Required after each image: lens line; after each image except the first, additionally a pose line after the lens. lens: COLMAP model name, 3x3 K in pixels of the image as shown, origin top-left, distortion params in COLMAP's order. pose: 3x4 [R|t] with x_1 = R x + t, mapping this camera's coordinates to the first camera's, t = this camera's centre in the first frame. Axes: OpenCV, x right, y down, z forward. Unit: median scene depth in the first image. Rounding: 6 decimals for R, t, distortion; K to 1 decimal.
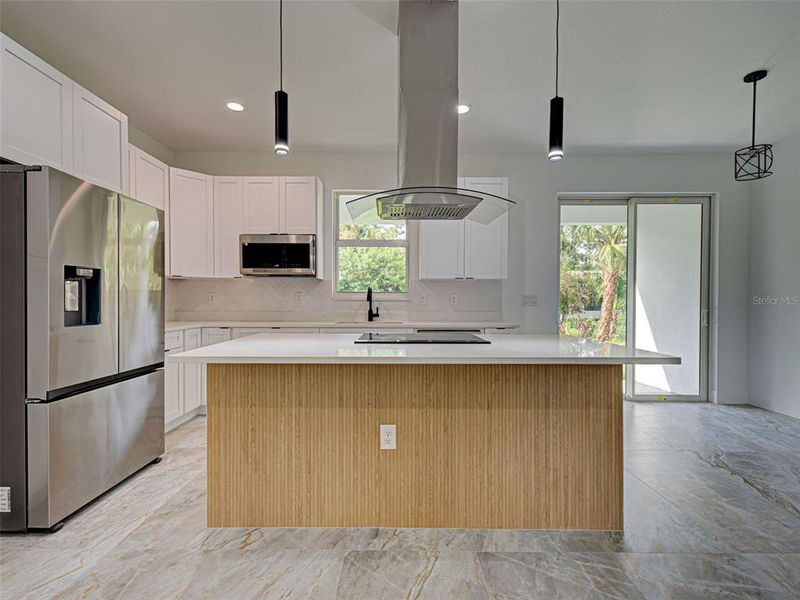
lens RADIAL K [[374.2, 0, 398.9], [0, 374.2, 301.7], [0, 0, 1]] dist [0.013609, -0.005410]
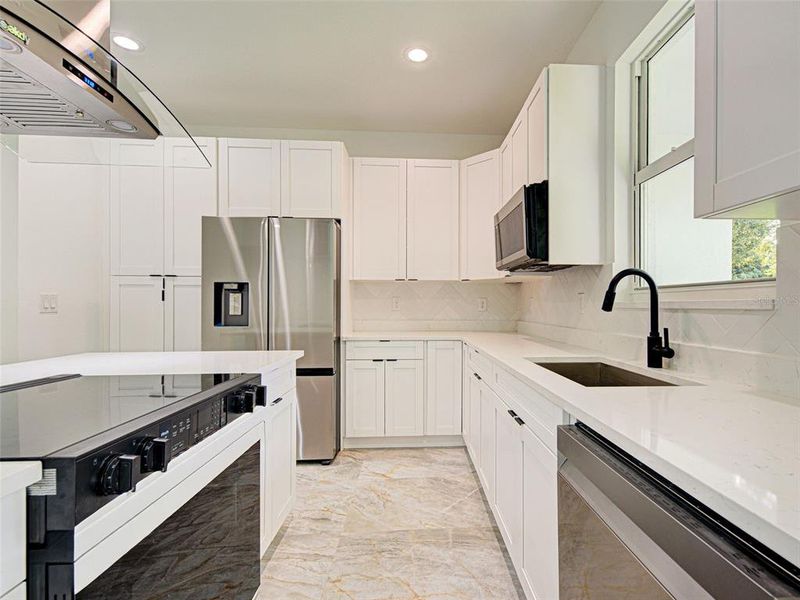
lens RADIAL K [[389.7, 0, 434.9], [0, 389.7, 304.8], [0, 0, 1]] dist [0.022033, -0.006130]
pose [[0.051723, -0.006377, -0.998641, 0.301979], [-0.007926, 0.999945, -0.006796, -0.003547], [0.998630, 0.008267, 0.051670, 0.824019]]
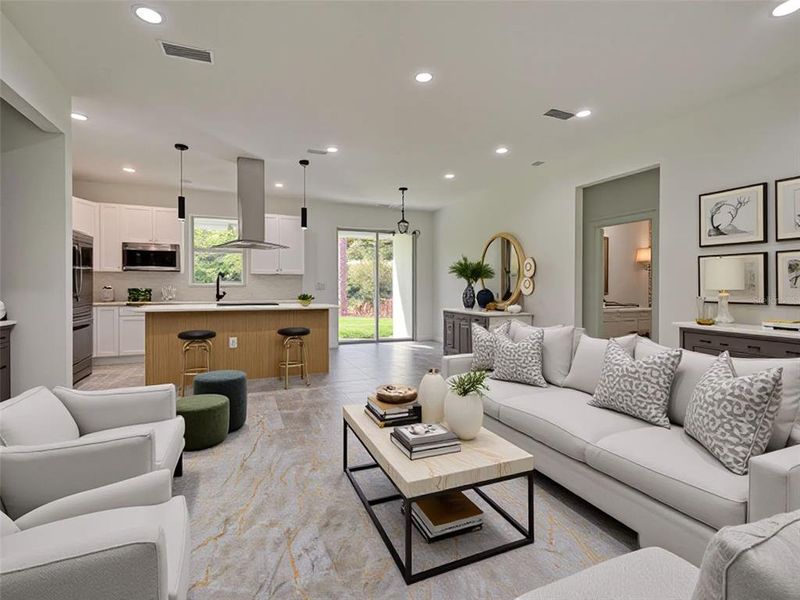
lens RADIAL K [[389.7, 0, 393.7], [0, 389.7, 293.9], [0, 0, 1]] dist [0.022033, -0.006130]
pose [[0.929508, -0.010270, 0.368659, 0.003249], [0.004866, 0.999867, 0.015585, 0.003579], [-0.368770, -0.012692, 0.929434, -0.855099]]
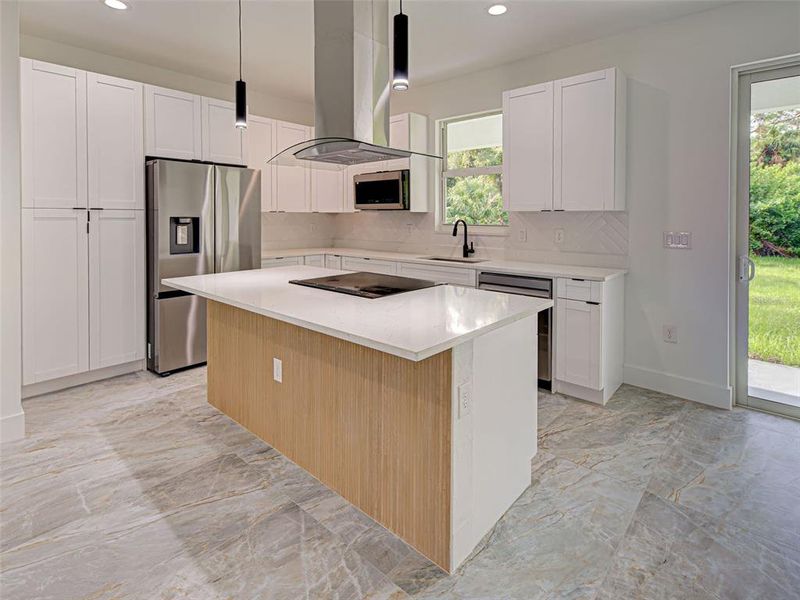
lens RADIAL K [[406.6, 0, 408.9], [0, 406.6, 225.9], [0, 0, 1]] dist [0.011085, -0.002679]
pose [[0.753819, 0.012902, -0.656956, 0.505516], [-0.005409, 0.999895, 0.013431, -0.040387], [0.657060, -0.006571, 0.753809, 0.167383]]
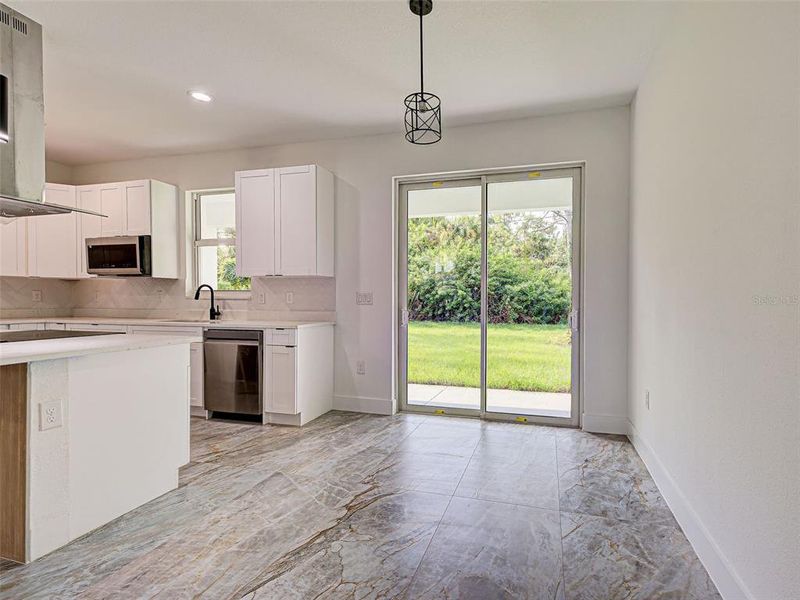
lens RADIAL K [[374.2, 0, 452.8], [0, 374.2, 305.0], [0, 0, 1]] dist [0.013609, -0.005410]
pose [[0.969641, 0.003119, -0.244513, 0.841817], [-0.002128, 0.999988, 0.004318, 0.007179], [0.244524, -0.003667, 0.969636, 0.197476]]
